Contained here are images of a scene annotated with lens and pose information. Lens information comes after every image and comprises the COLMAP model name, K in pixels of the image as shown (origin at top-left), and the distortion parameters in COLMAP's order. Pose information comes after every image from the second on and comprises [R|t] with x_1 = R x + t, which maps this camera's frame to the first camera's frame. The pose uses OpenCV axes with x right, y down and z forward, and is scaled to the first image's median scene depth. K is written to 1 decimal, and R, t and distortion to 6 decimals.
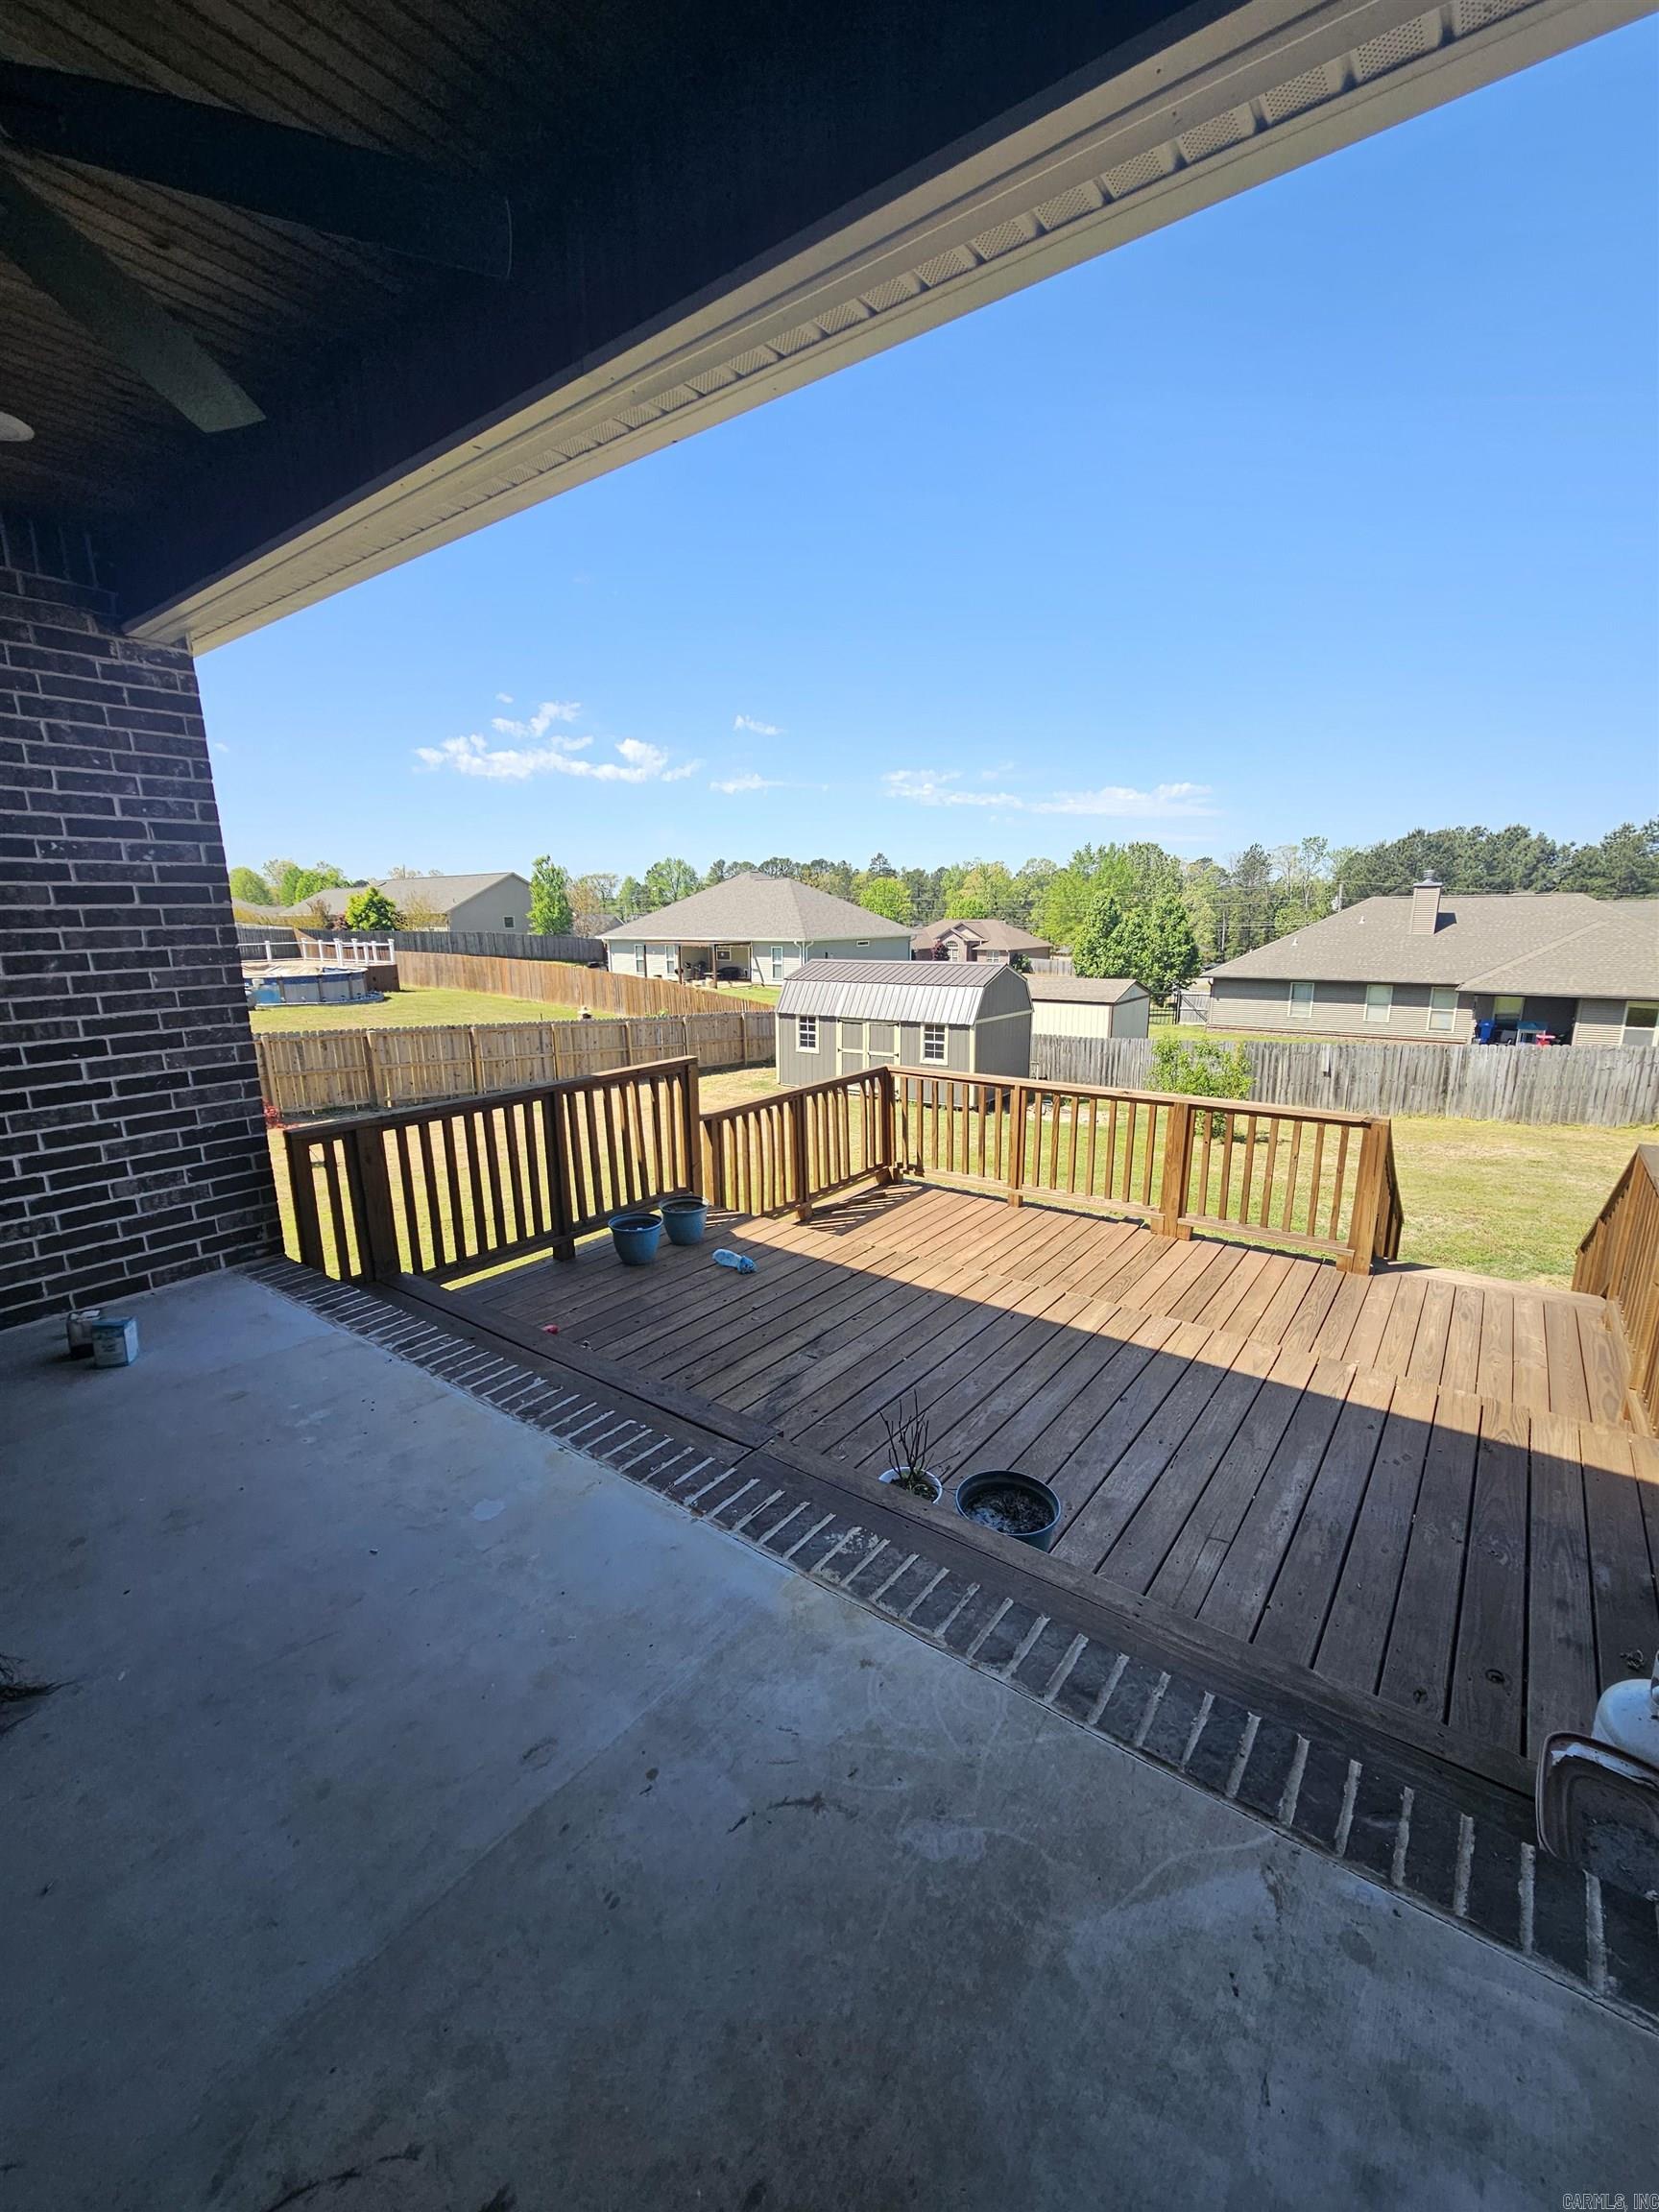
lens RADIAL K [[899.9, 0, 832.8], [0, 899.9, 1117.7], [0, 0, 1]] dist [-0.006202, 0.001840]
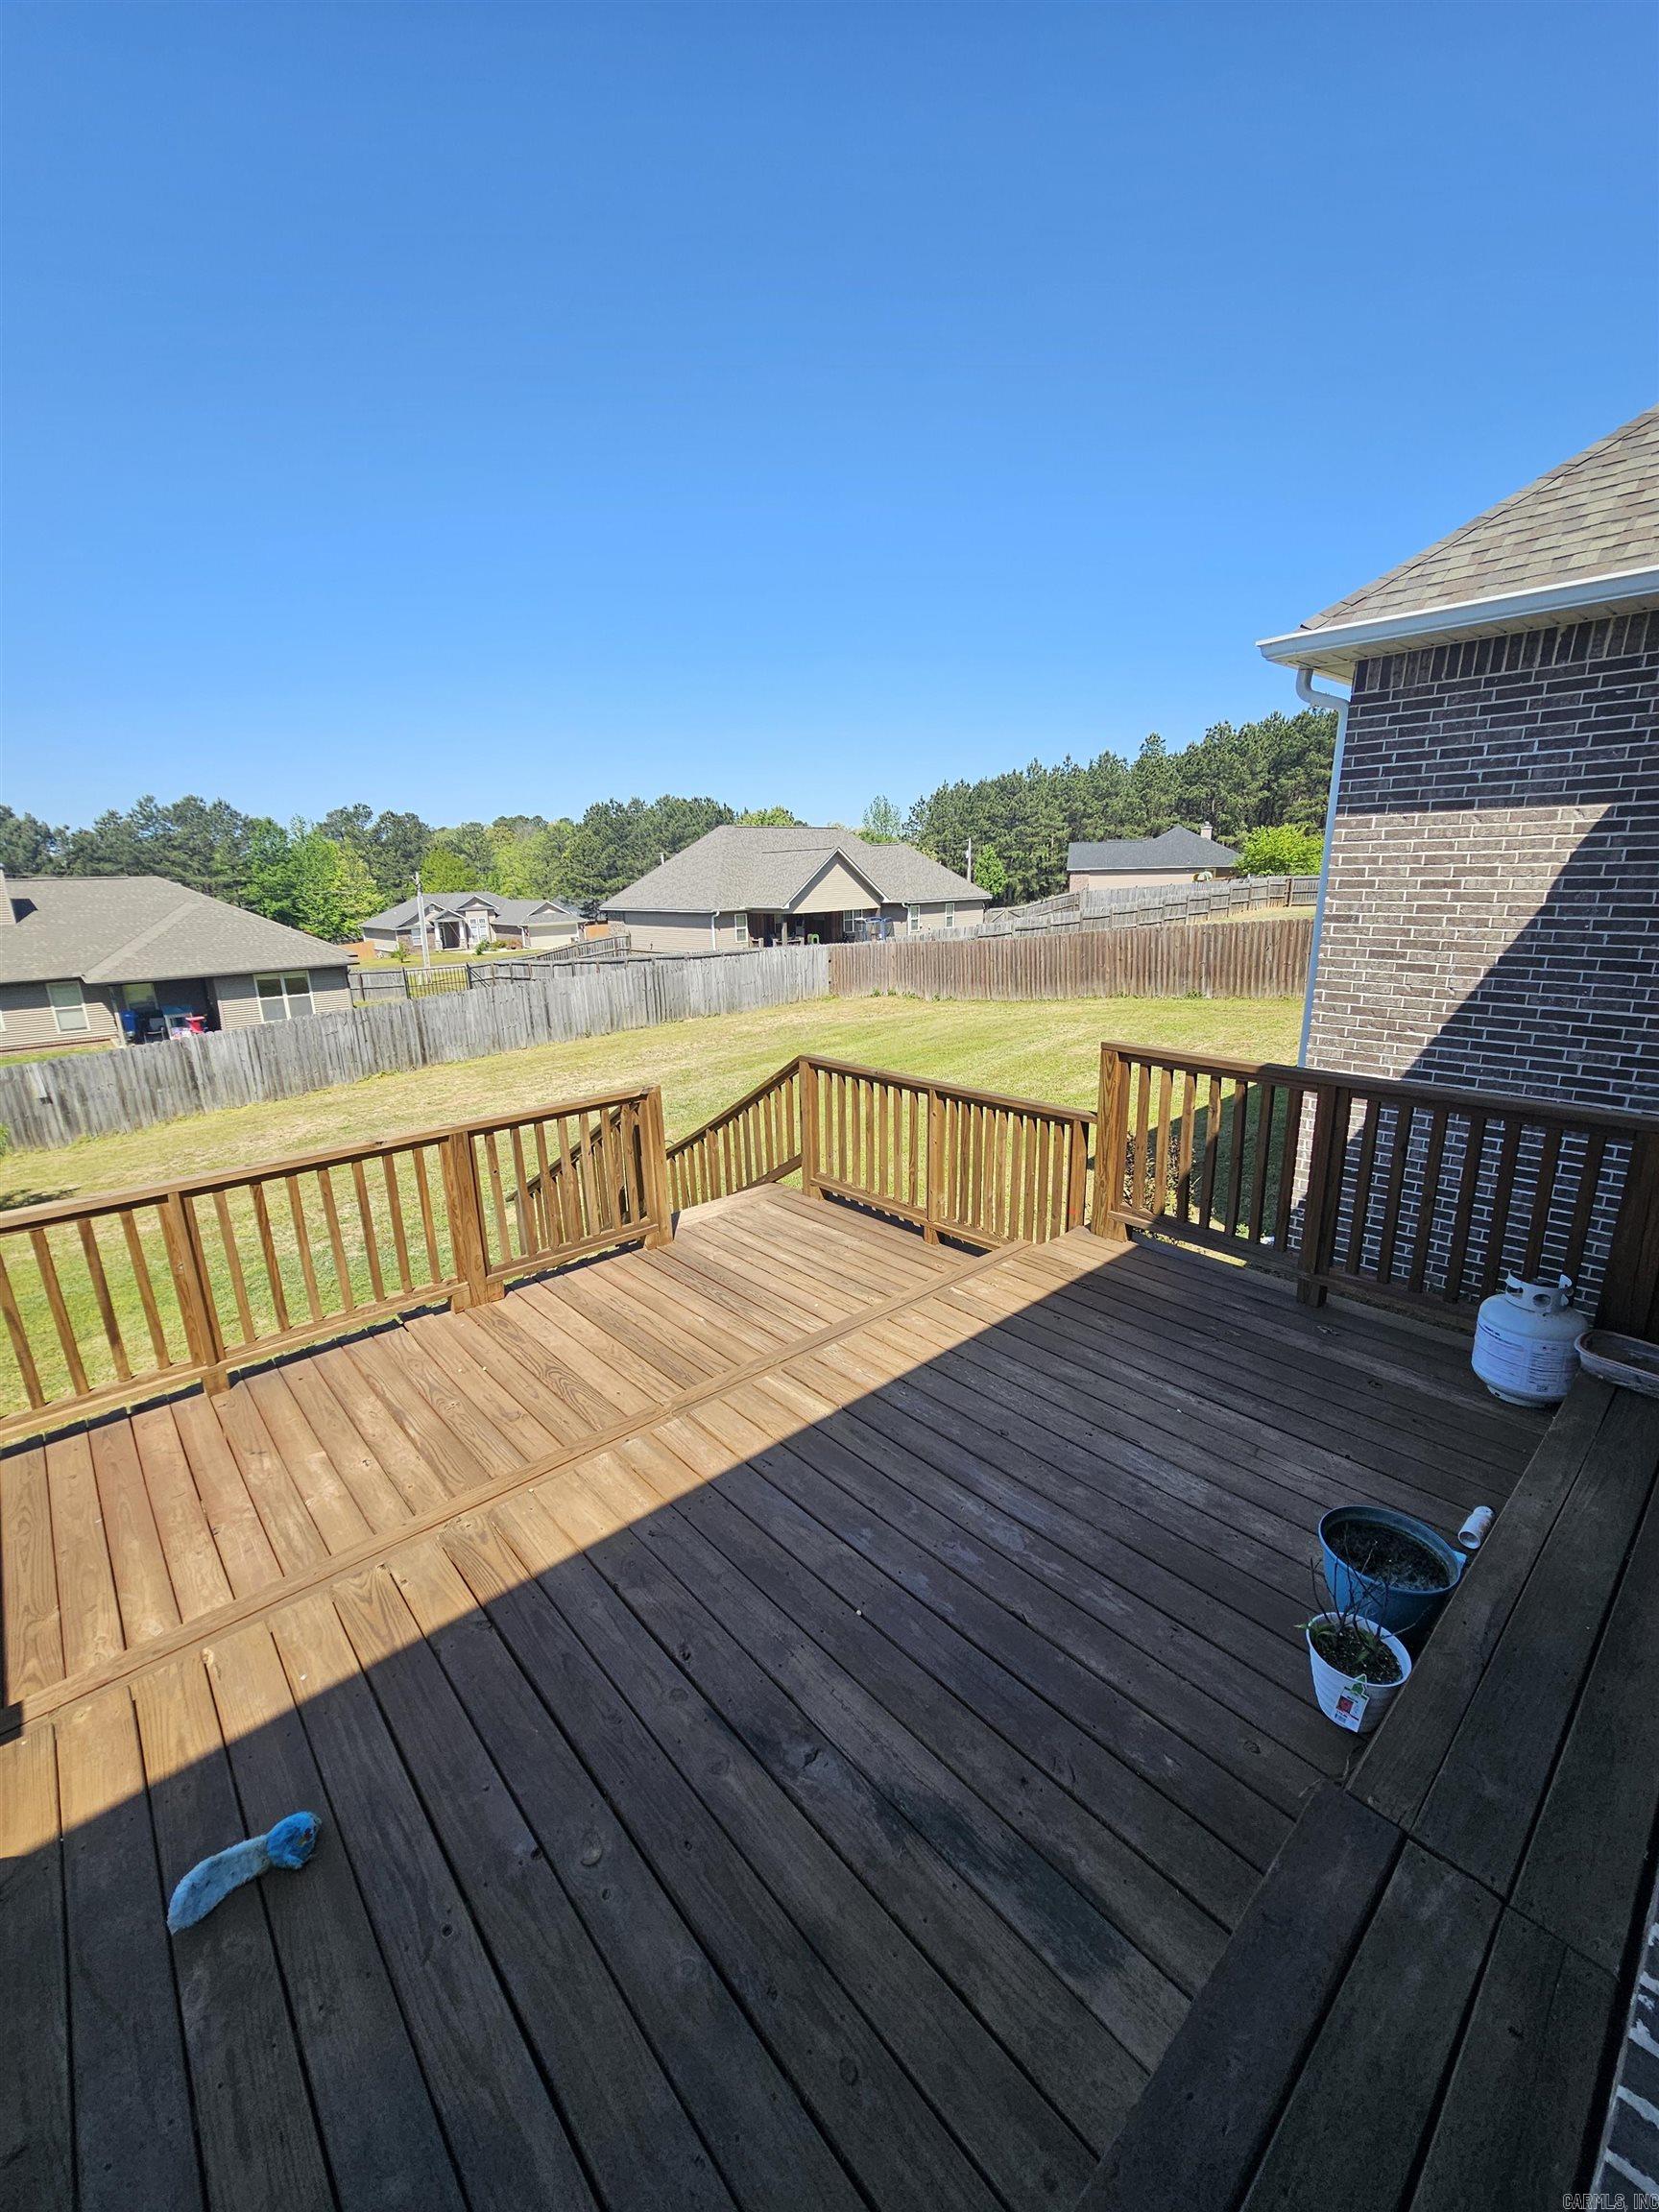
lens RADIAL K [[899.9, 0, 825.6], [0, 899.9, 1121.2], [0, 0, 1]] dist [-0.006202, 0.001840]
pose [[0.200259, -0.257626, 0.945265, -0.083536], [0.240224, 0.948269, 0.207552, -0.035197], [-0.949836, 0.185511, 0.251787, 0.167262]]
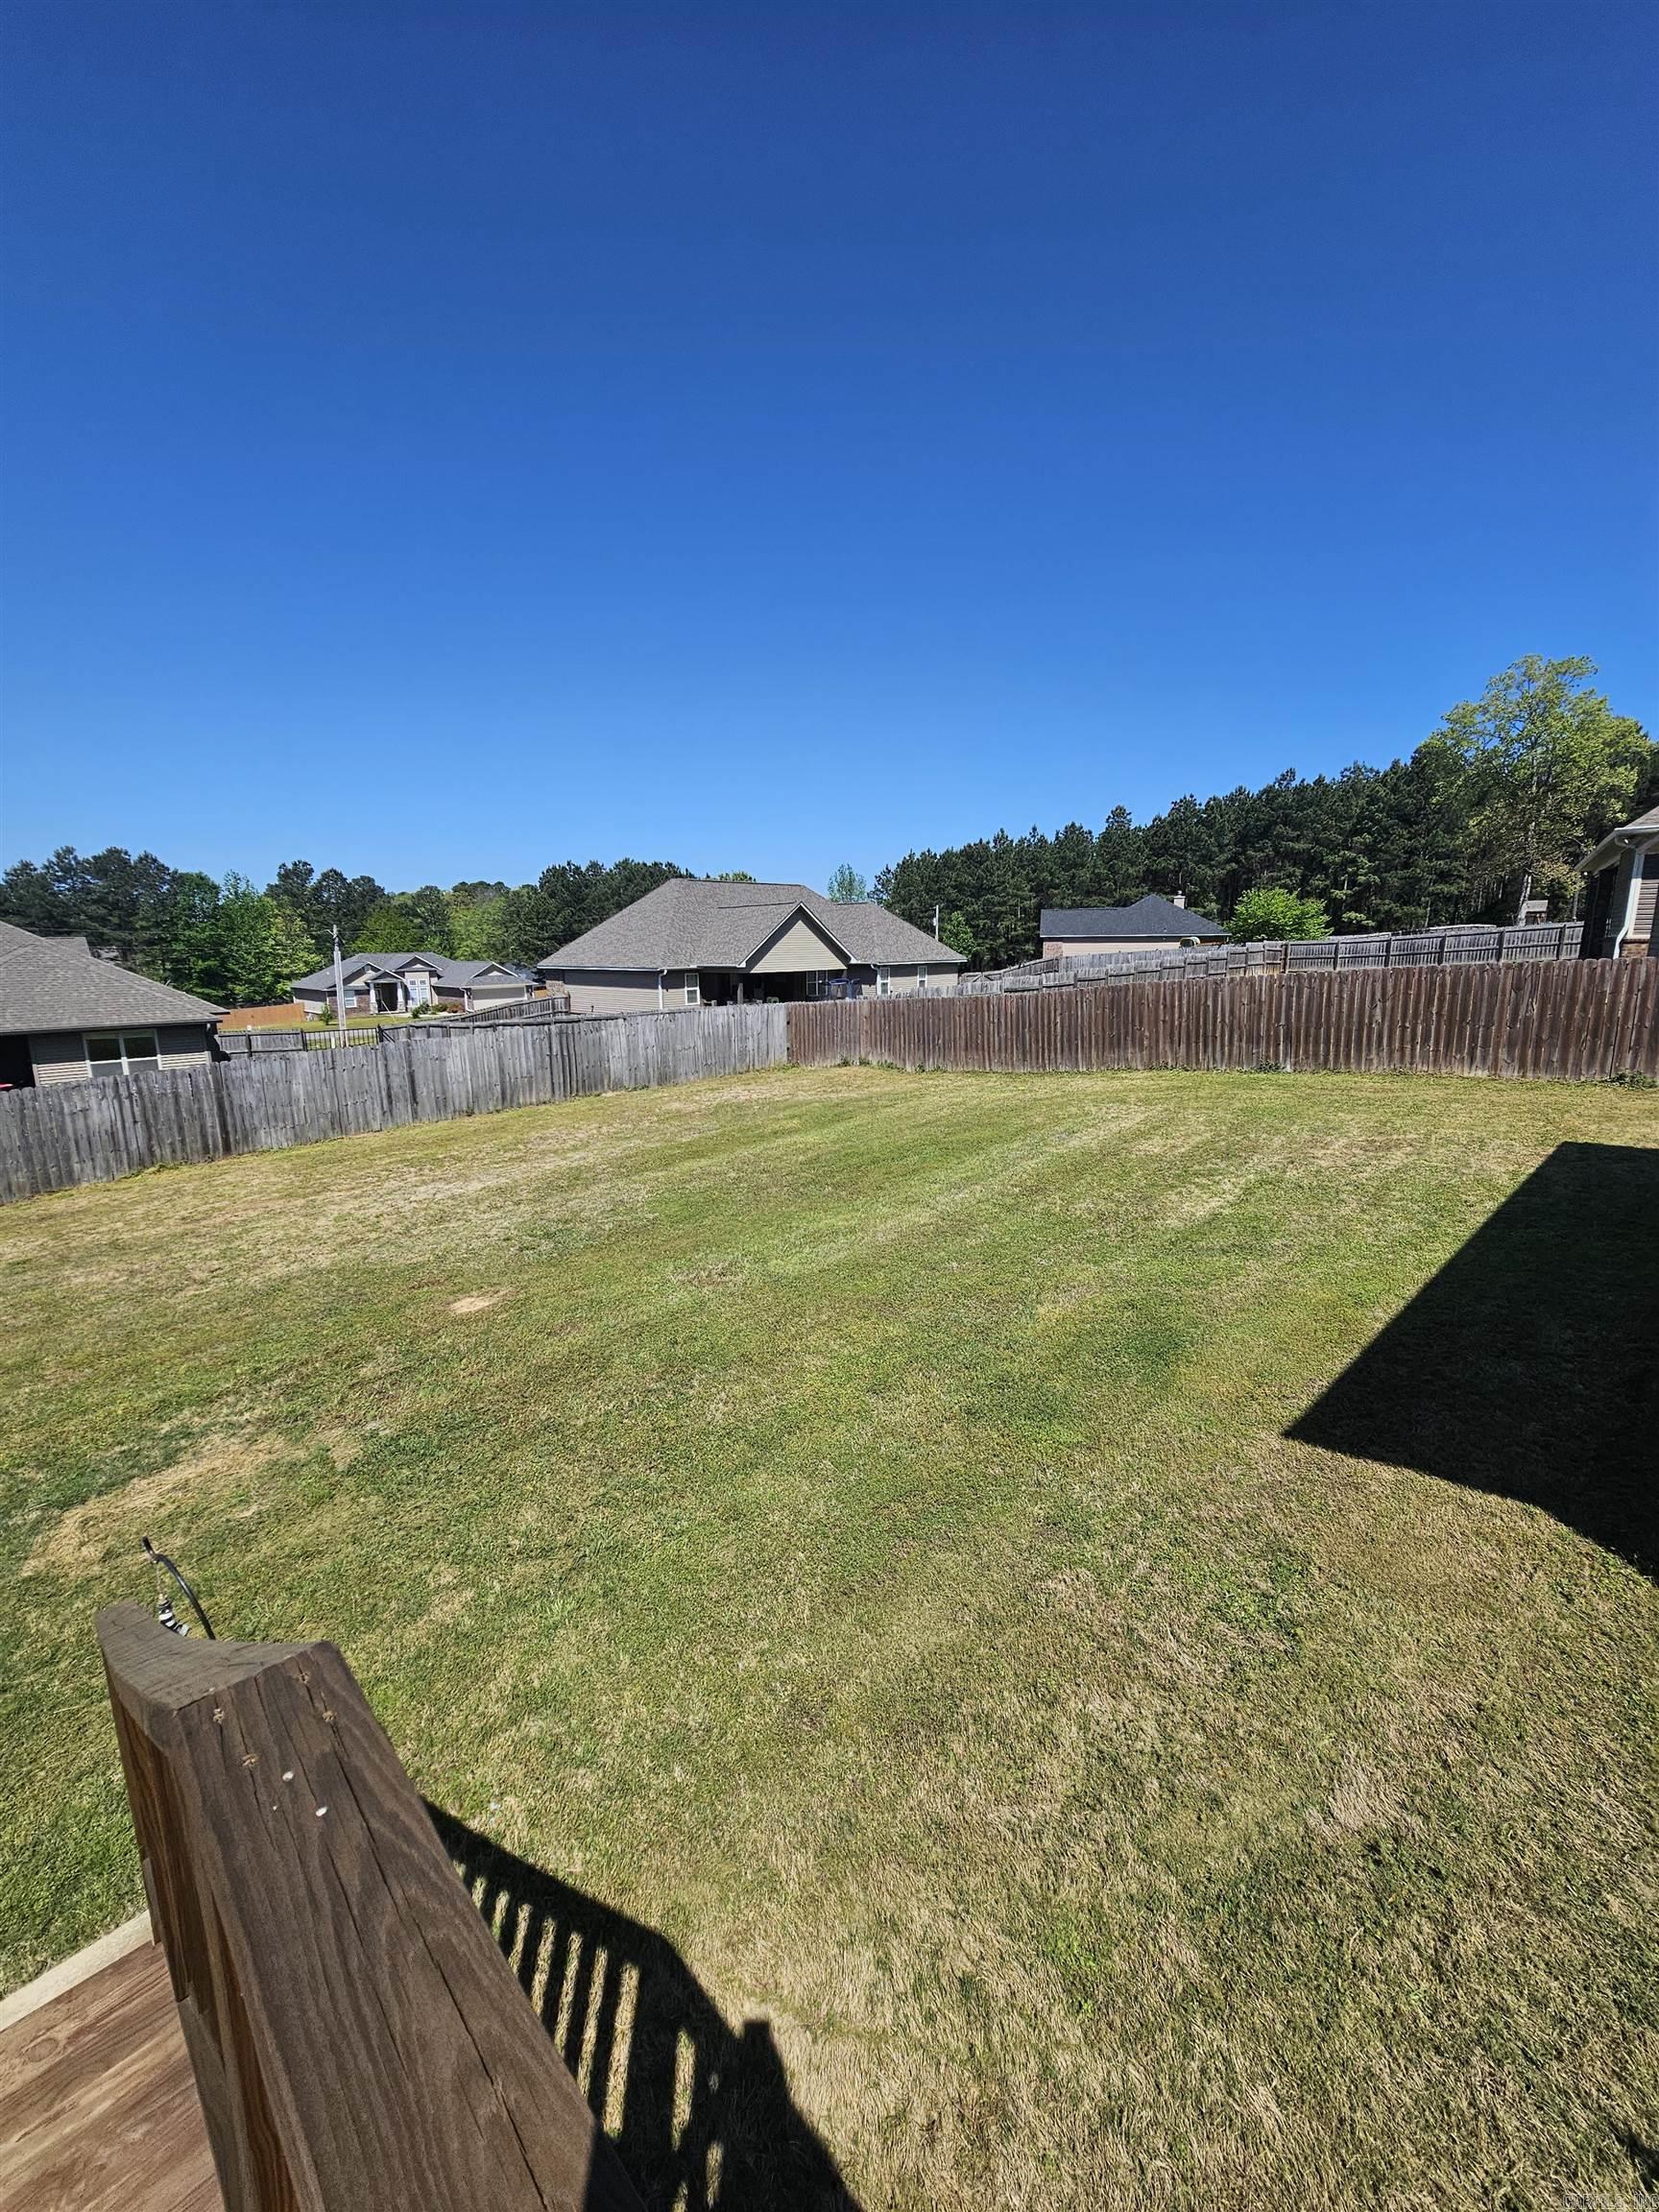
lens RADIAL K [[899.9, 0, 833.6], [0, 899.9, 1118.5], [0, 0, 1]] dist [-0.006202, 0.001840]
pose [[0.153894, -0.181516, 0.971272, 0.207103], [0.228448, 0.962885, 0.143752, -0.010698], [-0.961316, 0.199762, 0.189649, 0.224328]]
